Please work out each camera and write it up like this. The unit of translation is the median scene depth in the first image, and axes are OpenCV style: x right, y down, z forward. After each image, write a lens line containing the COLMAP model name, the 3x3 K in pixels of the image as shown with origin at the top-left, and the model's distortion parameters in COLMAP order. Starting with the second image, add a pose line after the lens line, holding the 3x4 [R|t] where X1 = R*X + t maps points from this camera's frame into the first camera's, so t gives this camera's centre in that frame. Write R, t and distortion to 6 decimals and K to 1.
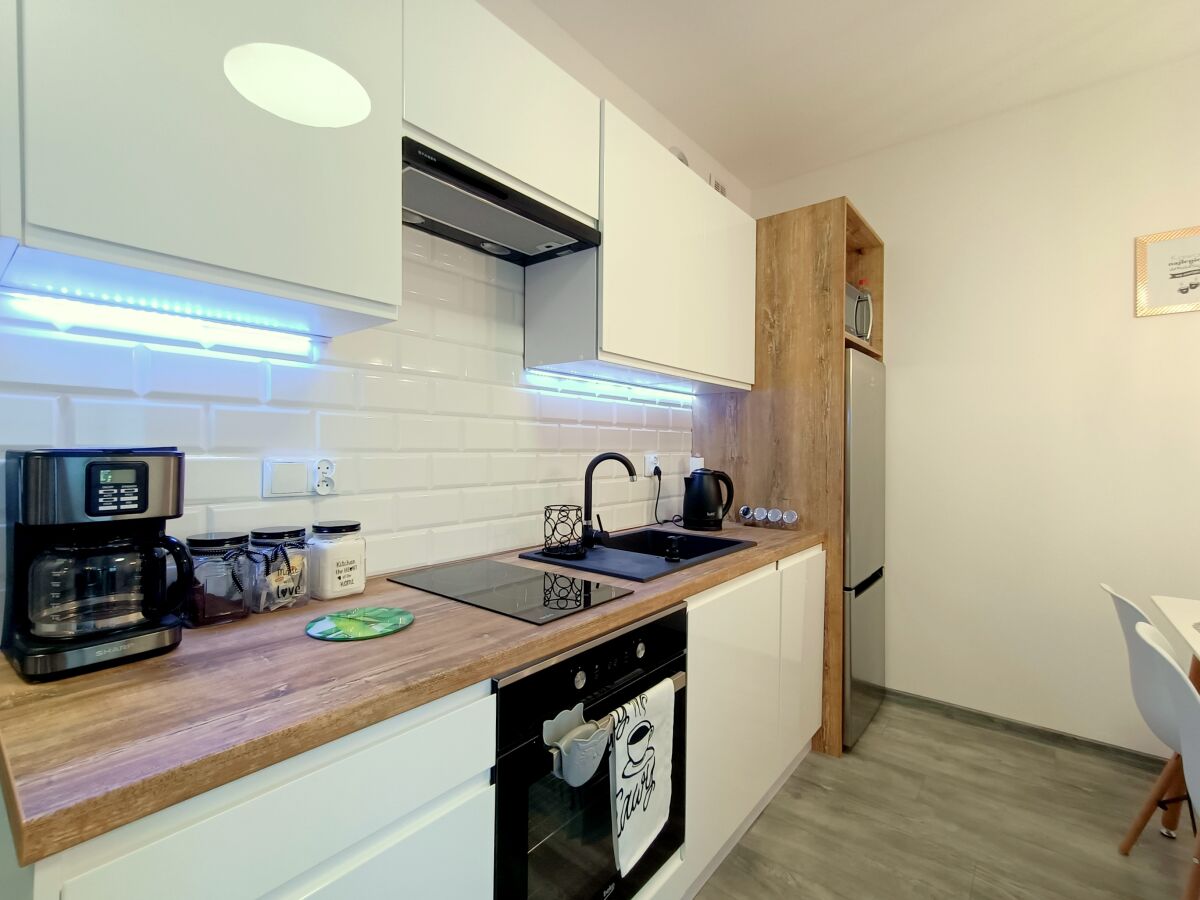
lens RADIAL K [[550.7, 0, 591.3], [0, 550.7, 447.2], [0, 0, 1]] dist [0.009810, -0.001124]
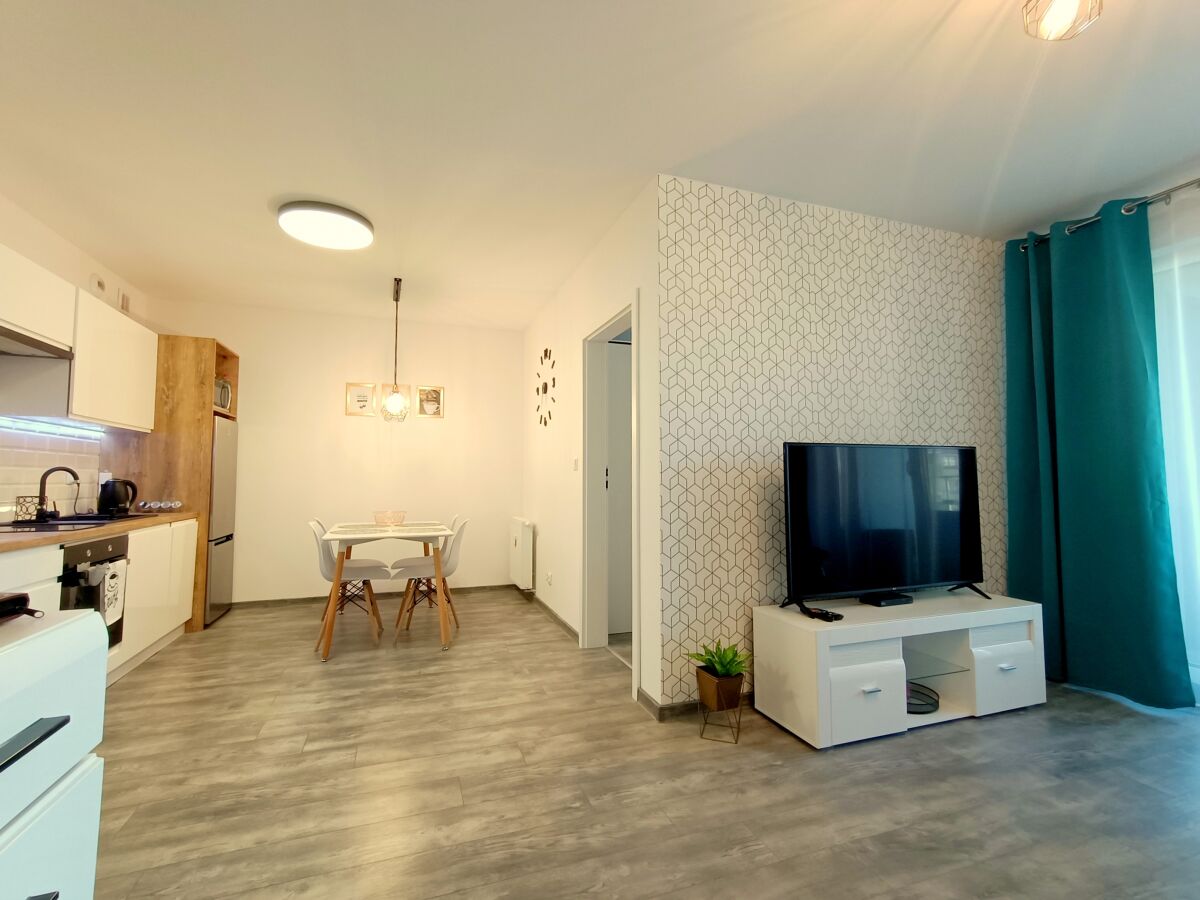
lens RADIAL K [[546.9, 0, 595.3], [0, 546.9, 448.1], [0, 0, 1]] dist [0.011315, -0.000345]
pose [[0.513119, 0.043433, 0.857218, -0.504178], [0.001627, 0.998668, -0.051573, 0.036652], [-0.858316, 0.027858, 0.512365, -1.142467]]
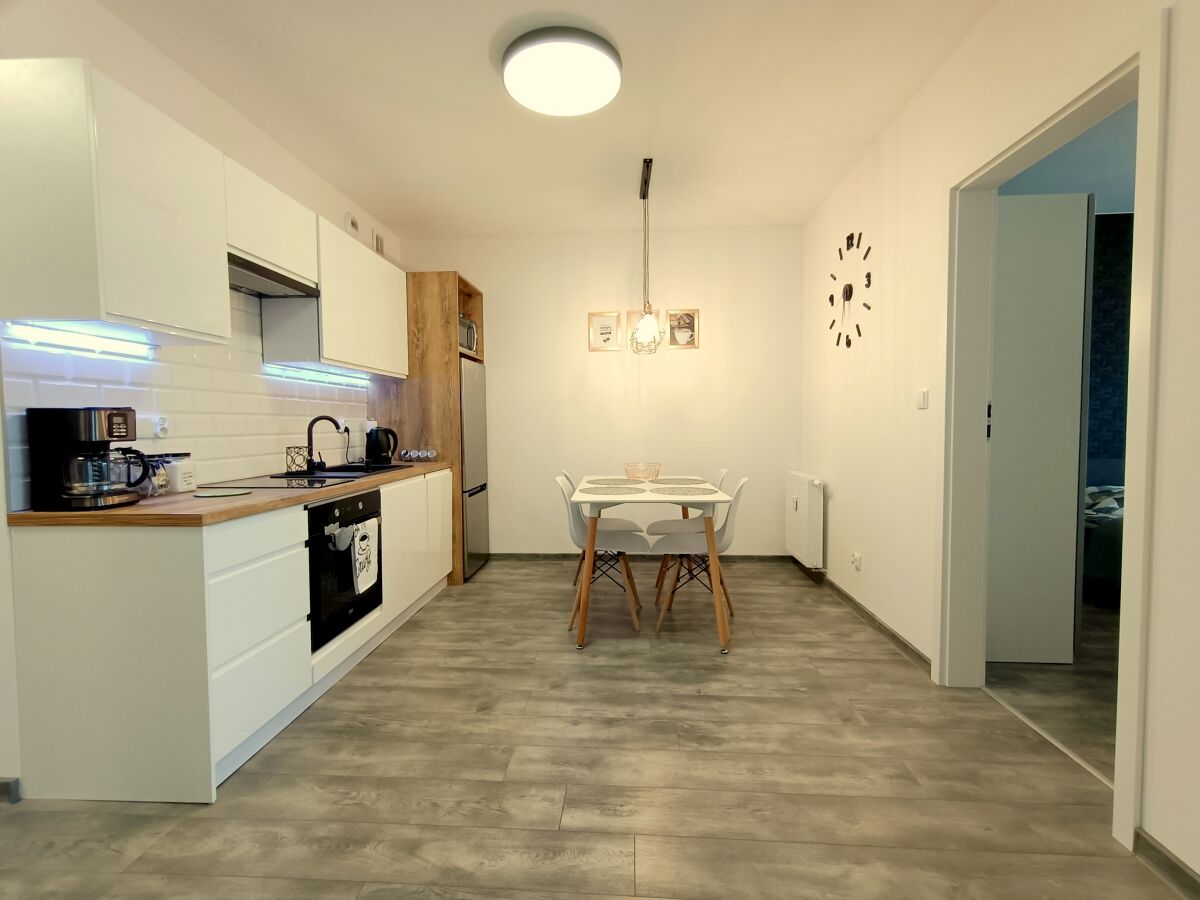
lens RADIAL K [[546.9, 0, 595.3], [0, 546.9, 448.1], [0, 0, 1]] dist [0.011315, -0.000345]
pose [[0.812106, -0.040956, 0.582071, -0.224965], [0.014692, 0.998653, 0.049770, 0.031357], [-0.583325, -0.031867, 0.811613, -0.701252]]
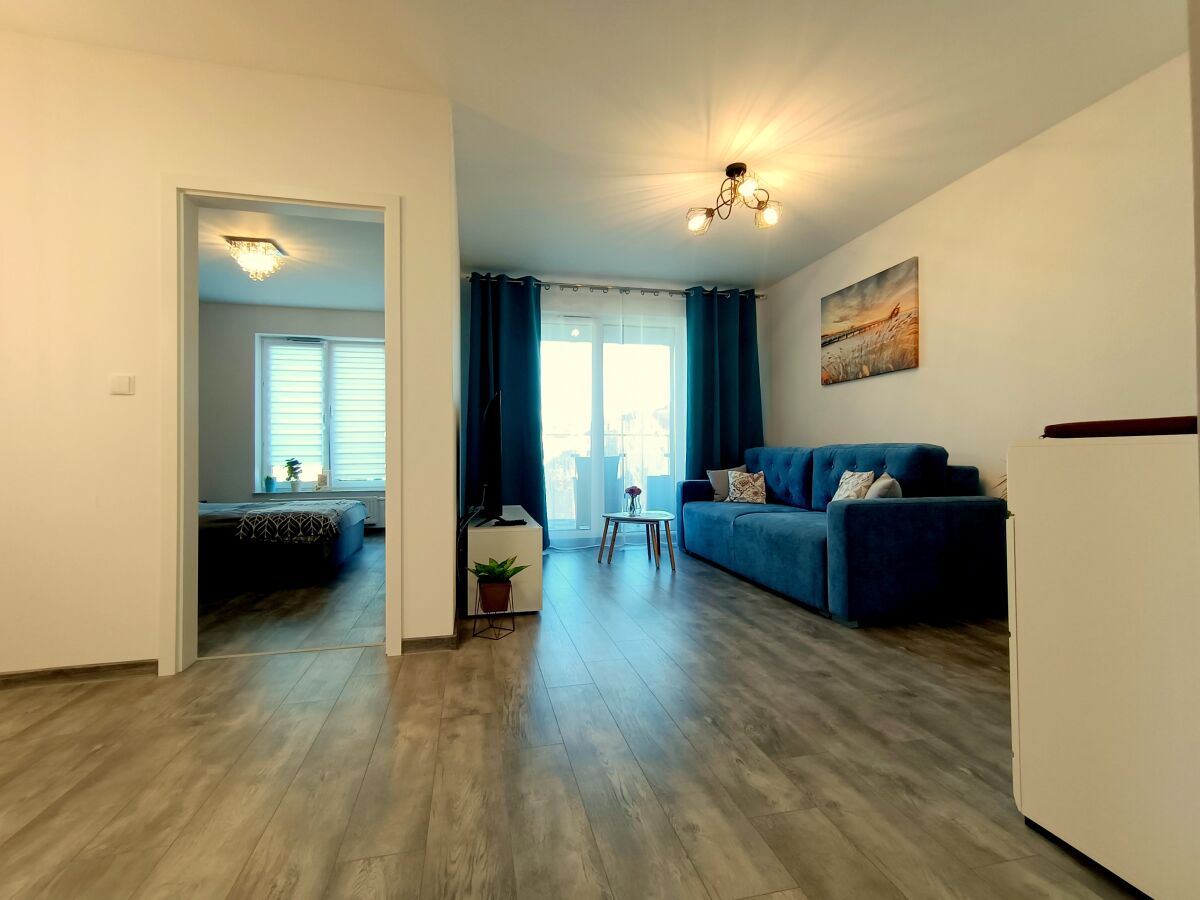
lens RADIAL K [[535.2, 0, 592.9], [0, 535.2, 449.4], [0, 0, 1]] dist [0.014217, 0.000068]
pose [[-0.791364, 0.008689, 0.611283, -0.355998], [0.004620, 0.999955, -0.008233, 0.135602], [-0.611328, -0.003691, -0.791369, 0.109101]]
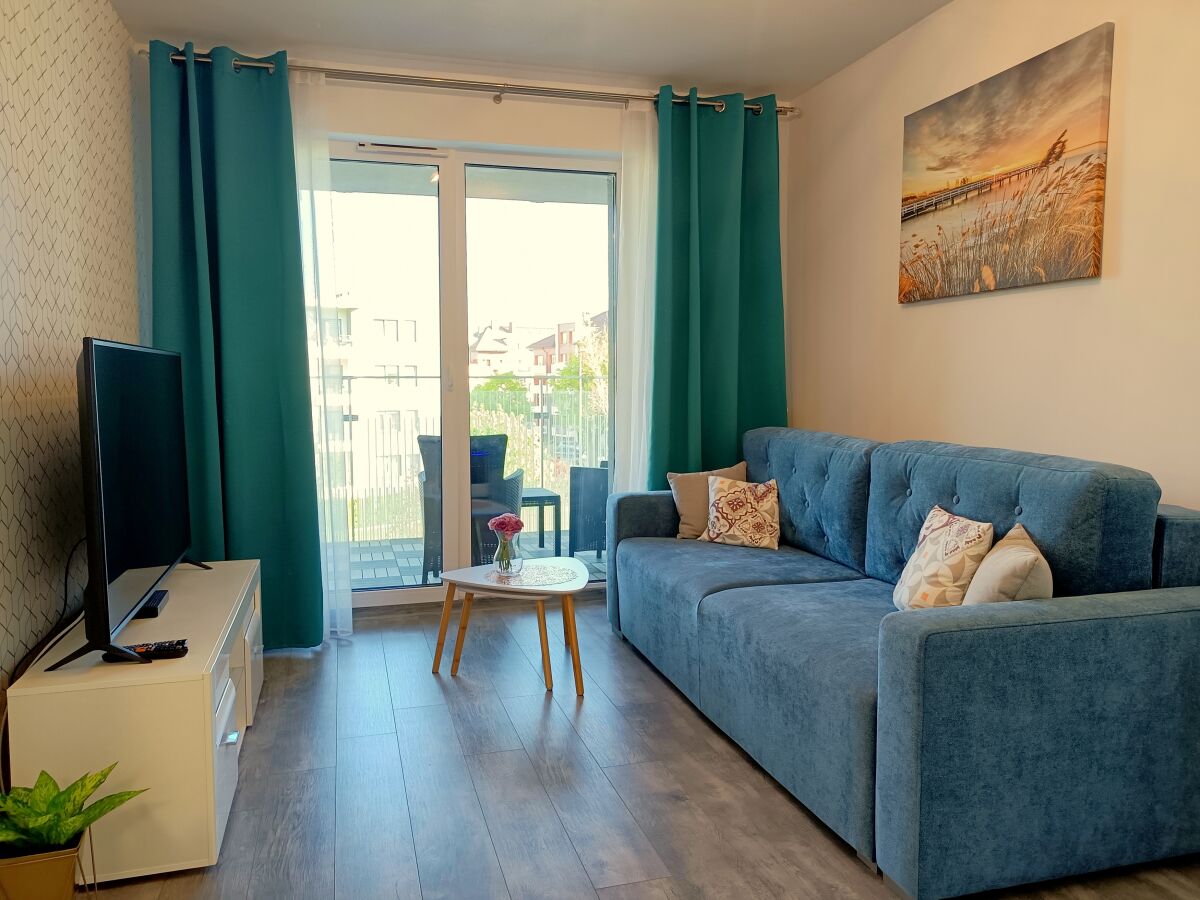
lens RADIAL K [[891.2, 0, 600.0], [0, 891.2, 450.0], [0, 0, 1]] dist [0.024318, -0.001180]
pose [[-0.826089, -0.043454, 0.561862, -0.273526], [0.001784, 0.996816, 0.079716, 0.007647], [-0.563537, 0.066855, -0.823381, -0.392203]]
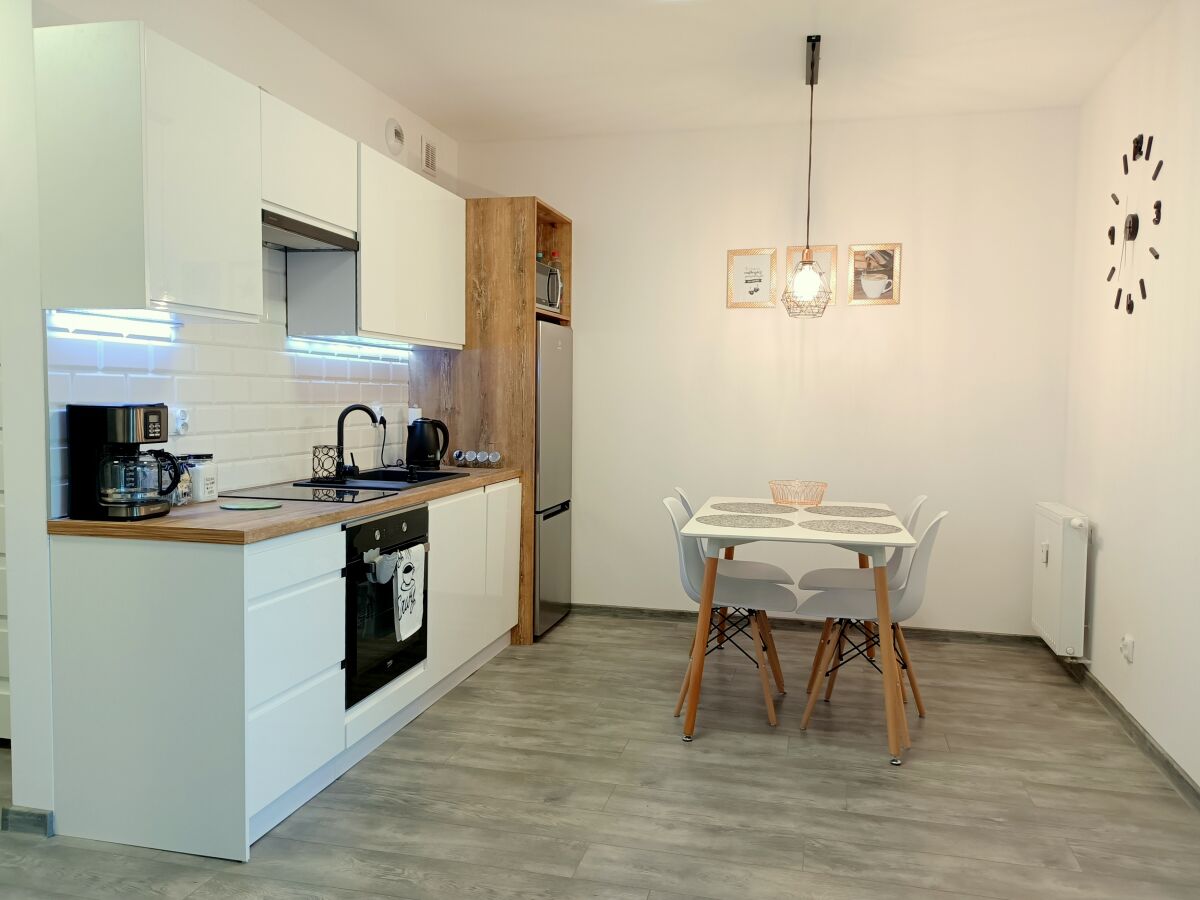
lens RADIAL K [[928.6, 0, 600.0], [0, 928.6, 450.0], [0, 0, 1]] dist [0.037620, -0.026291]
pose [[0.900517, -0.021276, 0.434299, -0.327869], [-0.006405, 0.998045, 0.062173, -0.018717], [-0.434773, -0.058770, 0.898621, -0.966677]]
